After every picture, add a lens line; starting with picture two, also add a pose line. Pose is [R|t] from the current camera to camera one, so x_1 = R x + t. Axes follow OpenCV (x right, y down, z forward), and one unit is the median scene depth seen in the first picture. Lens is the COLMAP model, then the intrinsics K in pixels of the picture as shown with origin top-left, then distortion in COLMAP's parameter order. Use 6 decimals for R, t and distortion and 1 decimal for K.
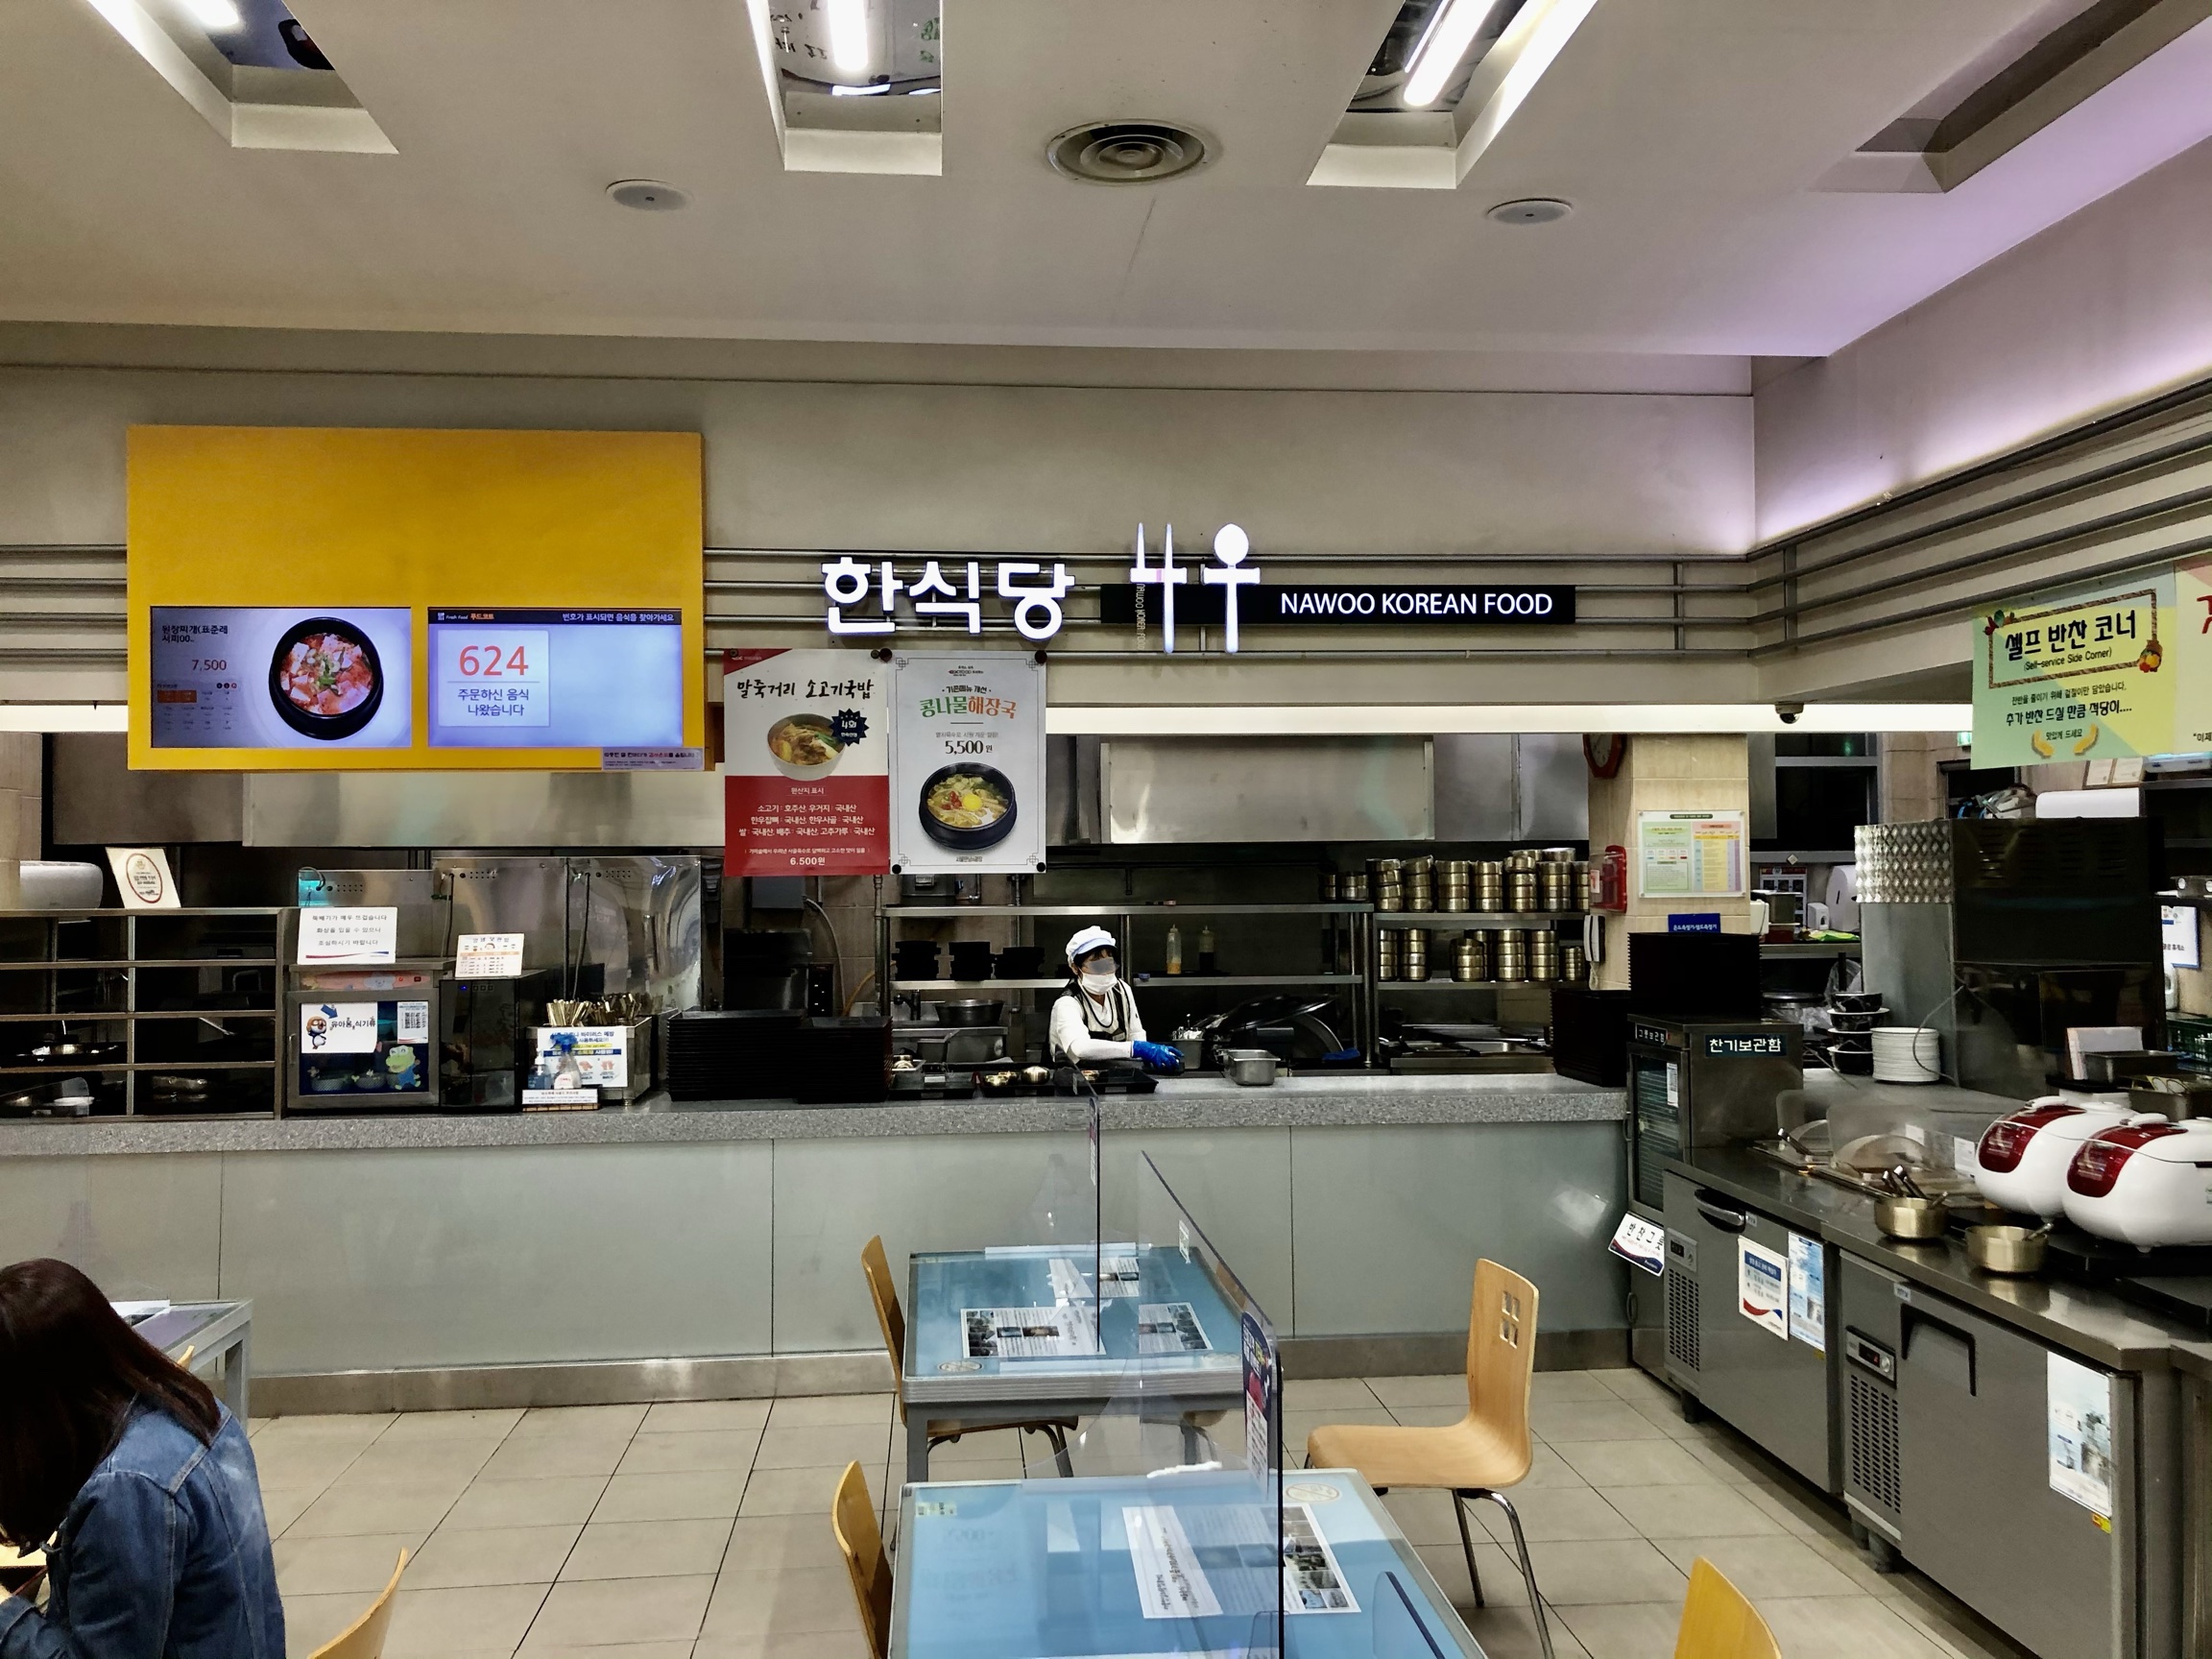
lens RADIAL K [[1818.8, 0, 1102.7], [0, 1818.8, 819.6], [0, 0, 1]] dist [0.002751, 0.030940]
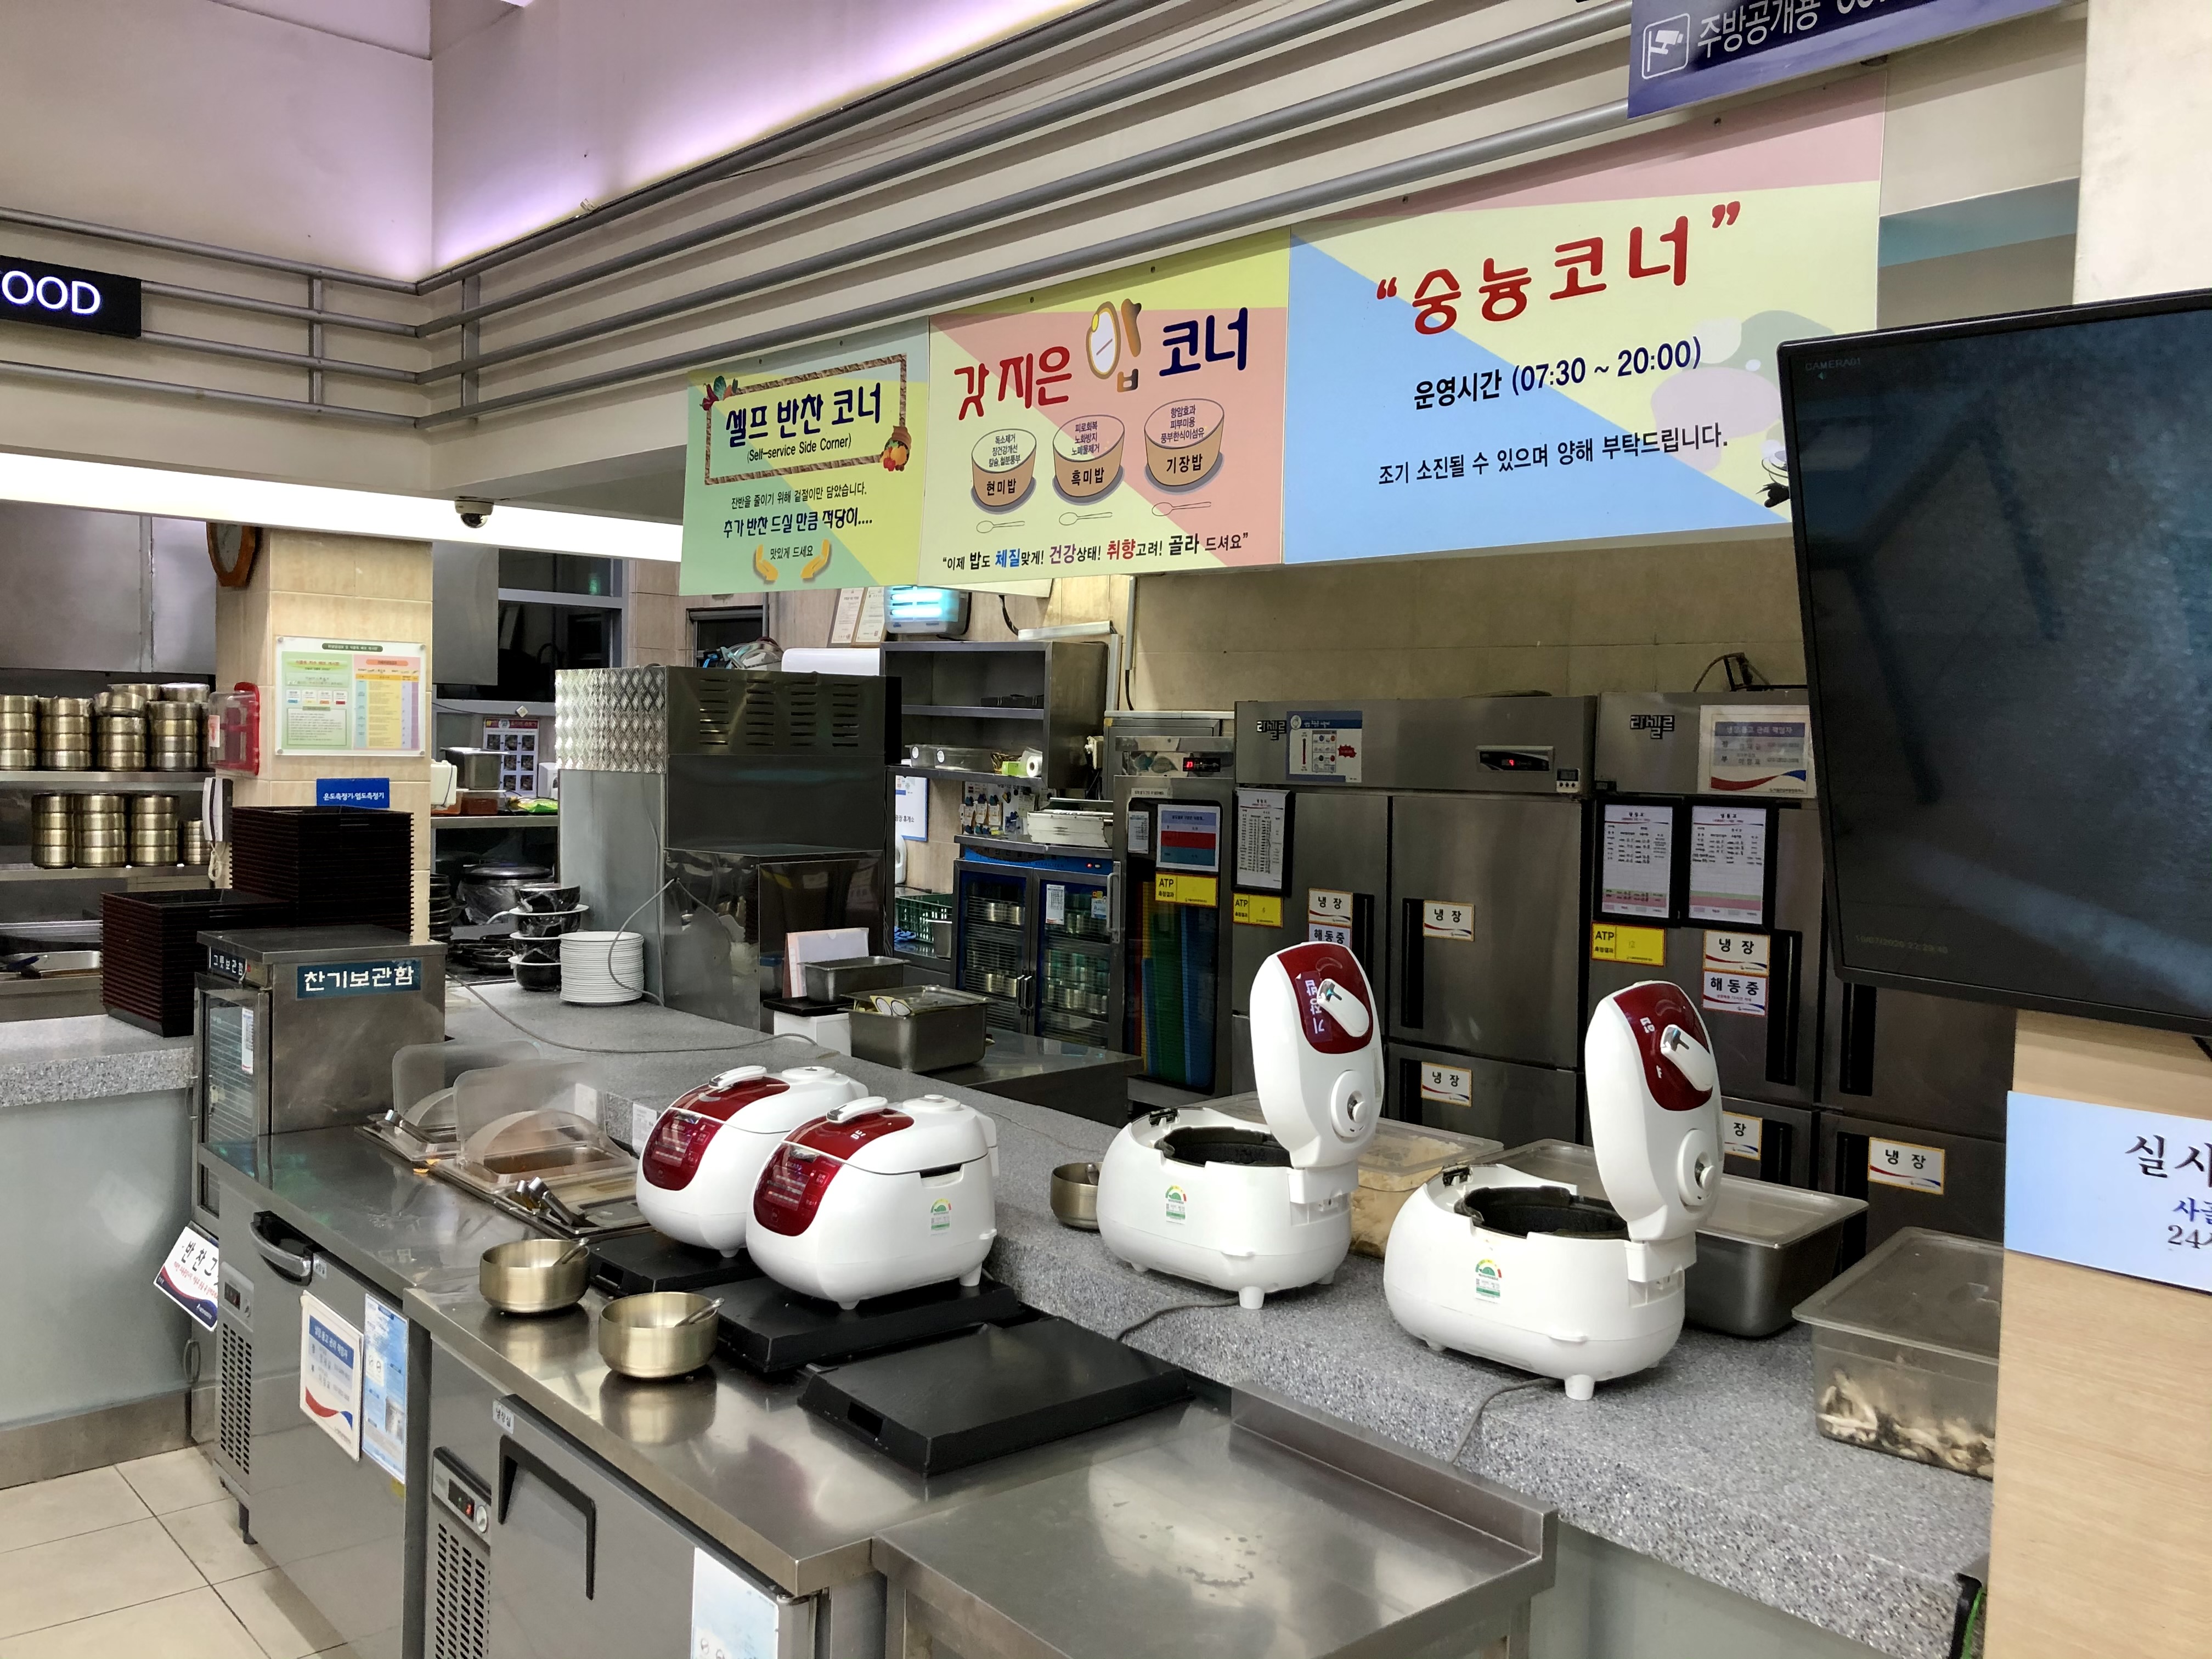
lens RADIAL K [[1818.8, 0, 1102.7], [0, 1818.8, 819.6], [0, 0, 1]] dist [0.002751, 0.030940]
pose [[0.803136, 0.001481, 0.595793, 0.163423], [-0.050078, 0.996626, 0.065028, 0.005889], [-0.593687, -0.082062, 0.800501, 0.282006]]
